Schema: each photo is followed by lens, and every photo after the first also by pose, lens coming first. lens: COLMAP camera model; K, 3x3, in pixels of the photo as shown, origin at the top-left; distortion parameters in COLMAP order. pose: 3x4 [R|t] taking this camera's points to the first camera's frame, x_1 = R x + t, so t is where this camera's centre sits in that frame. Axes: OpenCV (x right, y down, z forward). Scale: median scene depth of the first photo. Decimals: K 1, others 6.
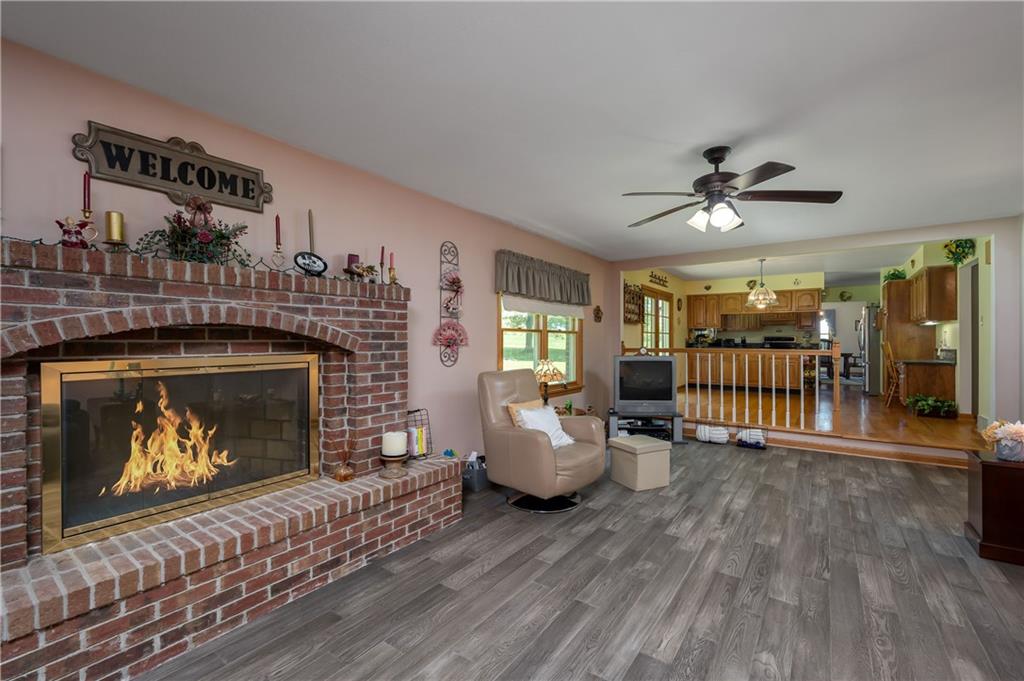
lens RADIAL K [[435.9, 0, 522.3], [0, 435.9, 341.3], [0, 0, 1]] dist [-0.001786, -0.000187]
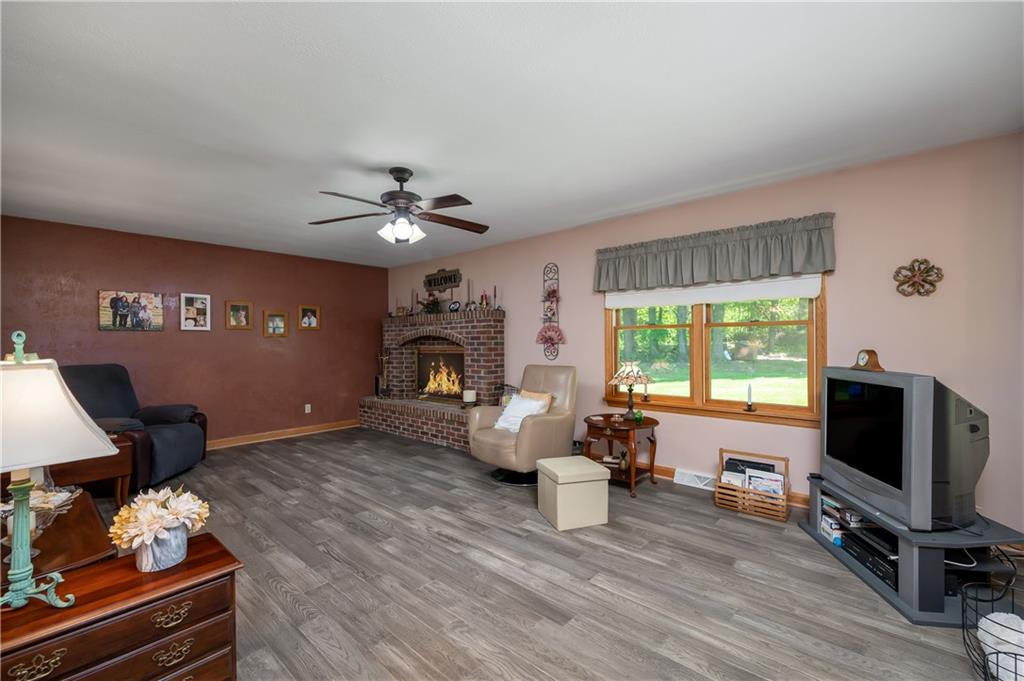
lens RADIAL K [[435.9, 0, 516.3], [0, 435.9, 341.6], [0, 0, 1]] dist [-0.001786, -0.000187]
pose [[-0.121117, 0.001792, -0.992637, 1.515156], [0.009040, 0.999959, 0.000702, 0.003215], [0.992597, -0.008889, -0.121129, 1.414230]]
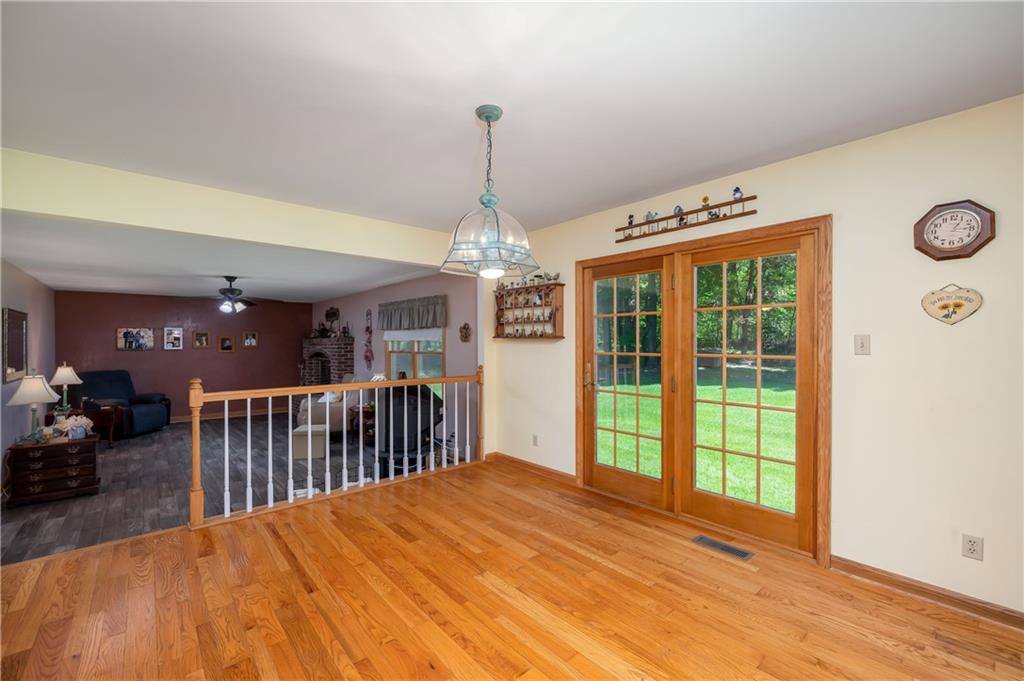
lens RADIAL K [[435.9, 0, 518.4], [0, 435.9, 342.2], [0, 0, 1]] dist [-0.001786, -0.000187]
pose [[-0.244816, 0.001130, -0.969569, 2.229529], [0.003897, 0.999992, 0.000181, -0.096109], [0.969562, -0.003734, -0.244818, 2.938291]]
